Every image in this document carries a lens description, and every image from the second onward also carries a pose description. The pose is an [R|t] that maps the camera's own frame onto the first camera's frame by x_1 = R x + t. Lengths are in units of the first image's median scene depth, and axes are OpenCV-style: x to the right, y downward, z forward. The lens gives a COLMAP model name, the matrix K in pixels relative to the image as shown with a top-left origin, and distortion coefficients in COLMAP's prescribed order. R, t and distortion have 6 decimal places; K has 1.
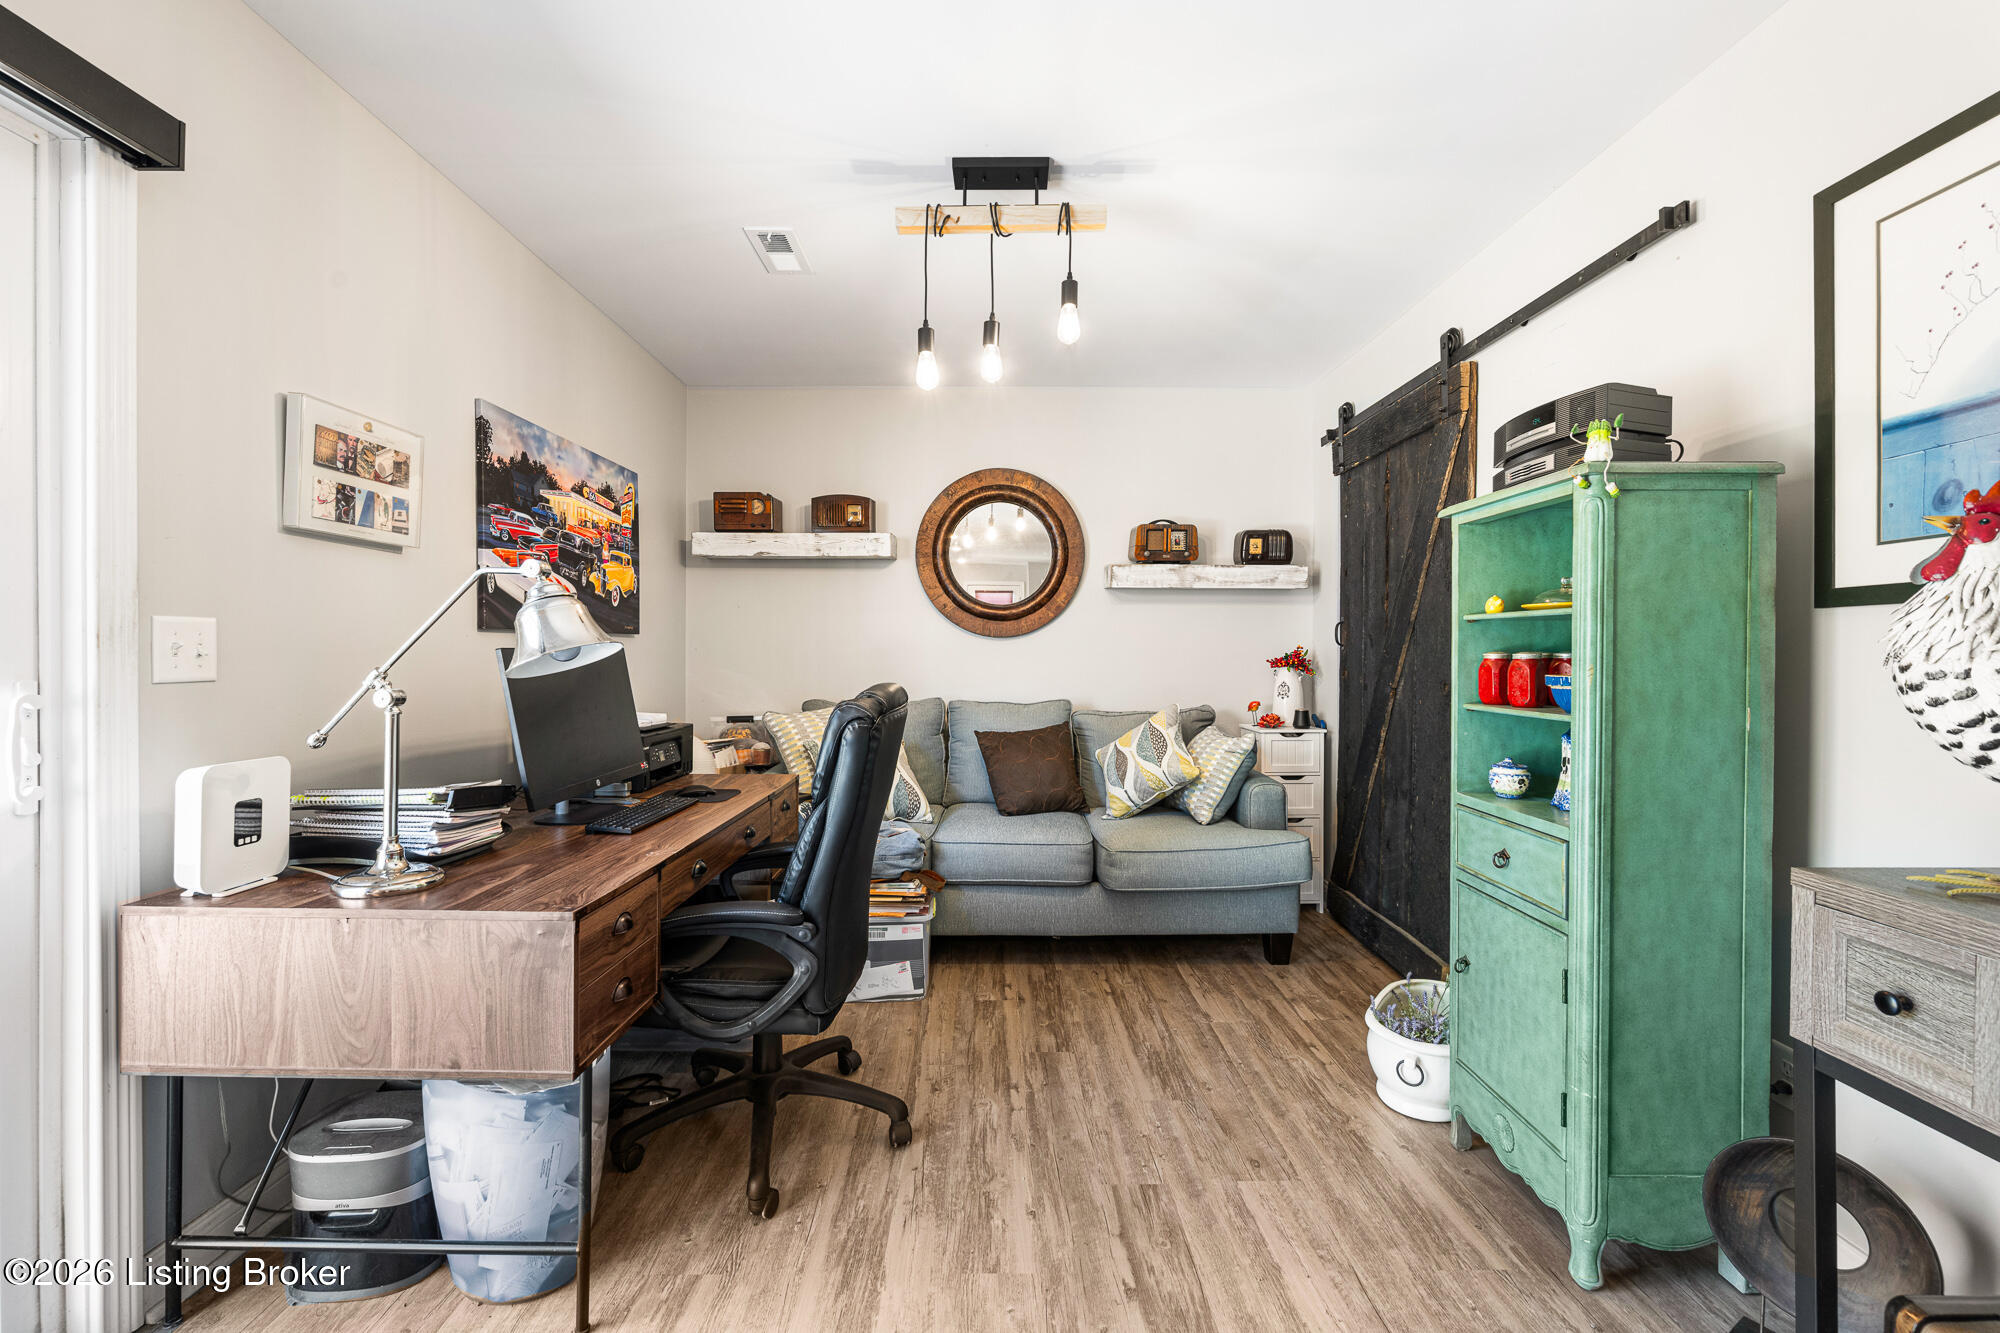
lens RADIAL K [[836.1, 0, 996.2], [0, 836.1, 663.4], [0, 0, 1]] dist [-0.000426, -0.000012]
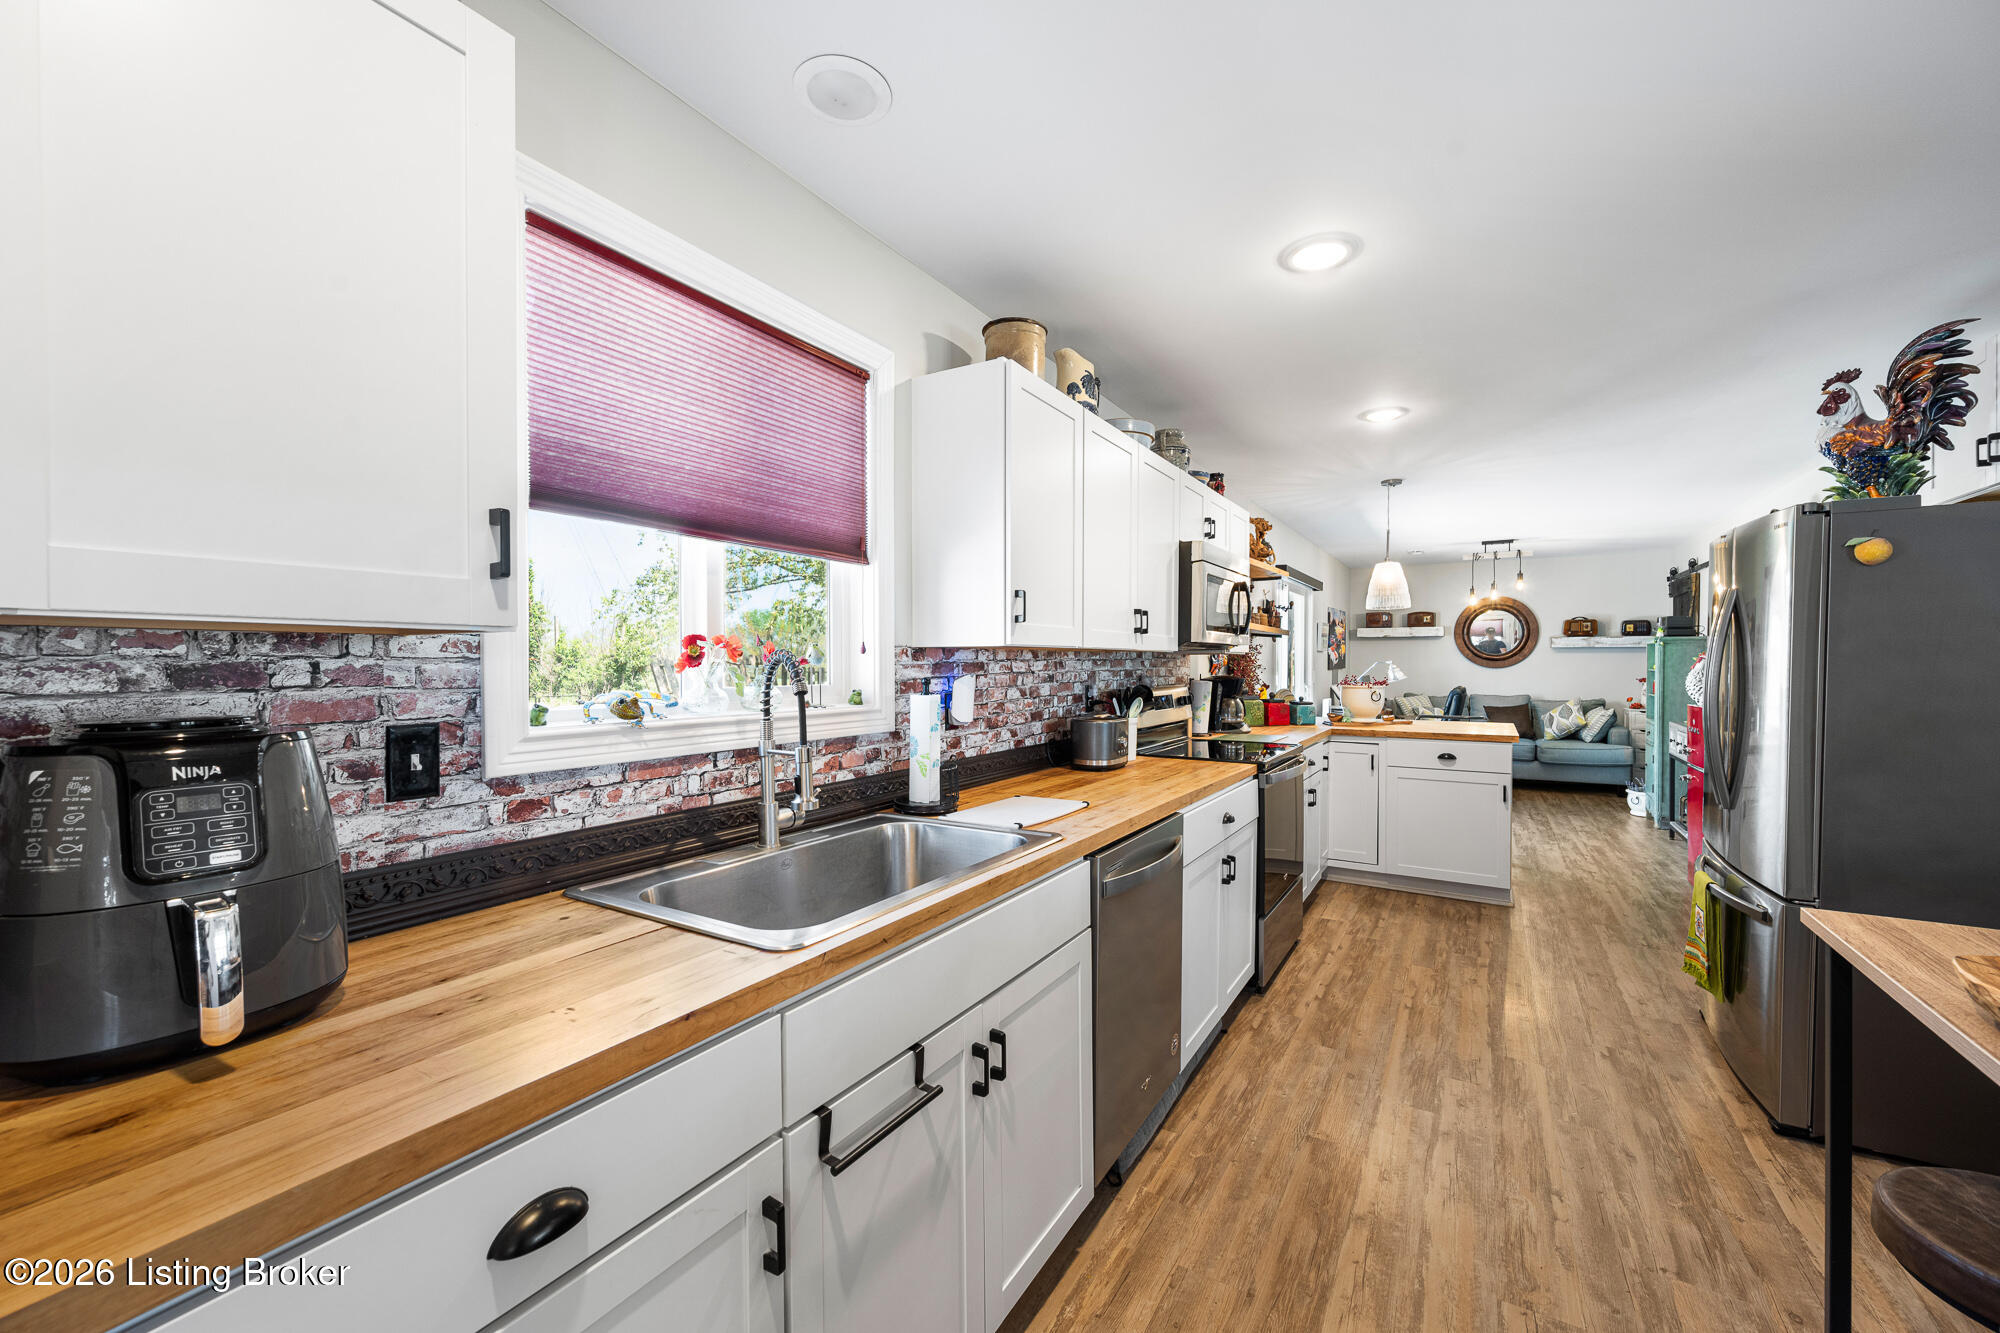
lens RADIAL K [[791.0, 0, 996.1], [0, 791.0, 673.8], [0, 0, 1]] dist [0.000031, -0.000028]
pose [[0.849585, 0.003105, -0.527442, -0.015185], [-0.000543, 0.999987, 0.005012, -0.027087], [0.527451, -0.003972, 0.849576, -1.703901]]
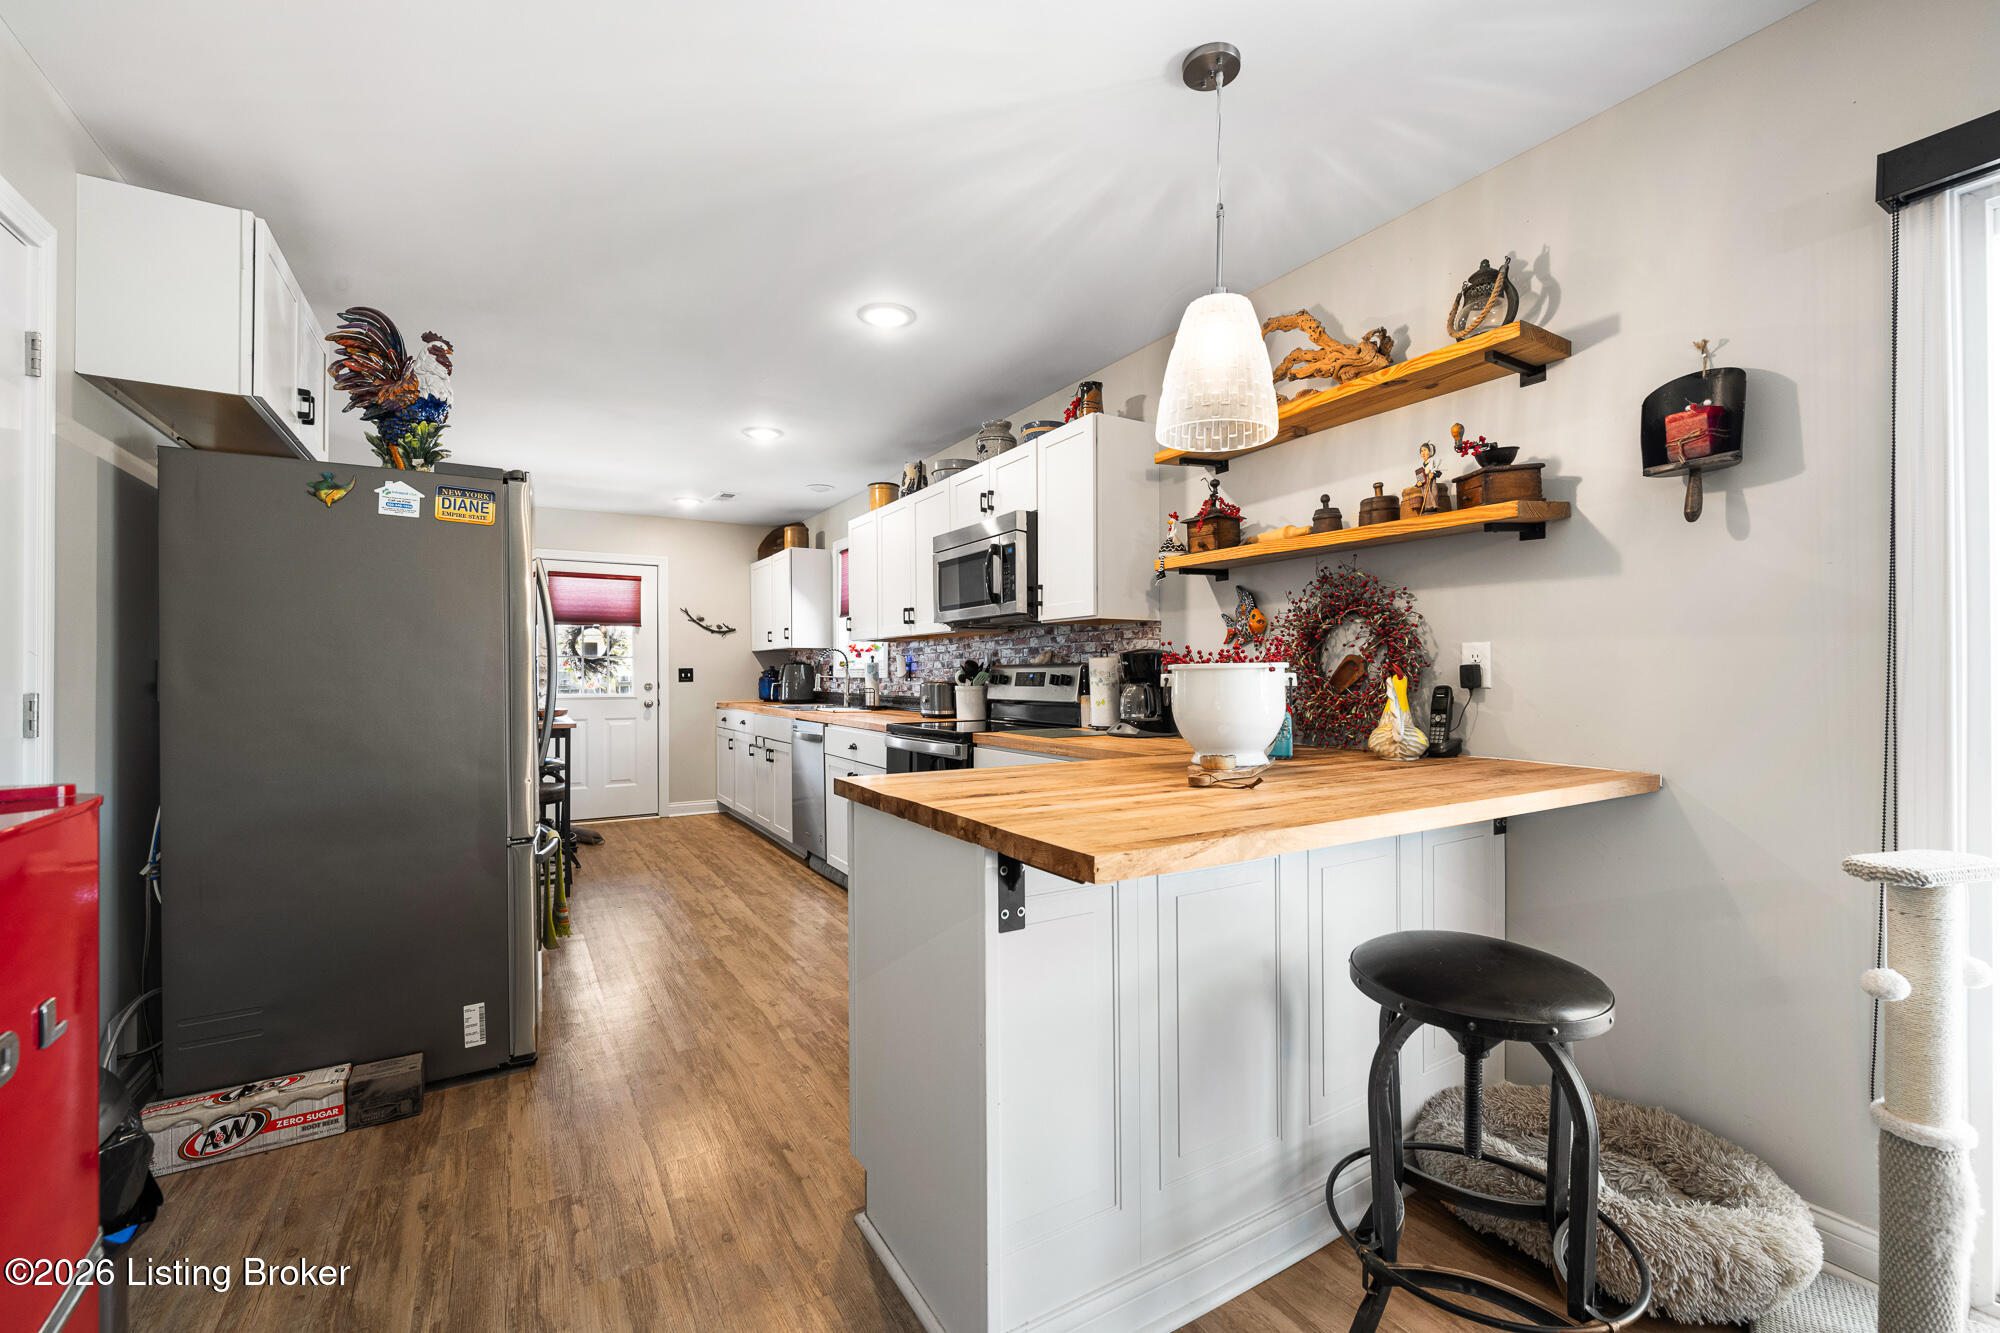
lens RADIAL K [[836.1, 0, 1009.9], [0, 836.1, 668.3], [0, 0, 1]] dist [-0.000426, -0.000012]
pose [[-0.857558, -0.003441, -0.514376, 1.052468], [-0.002383, 0.999993, -0.002717, 0.134426], [0.514382, -0.001104, -0.857561, 7.836539]]
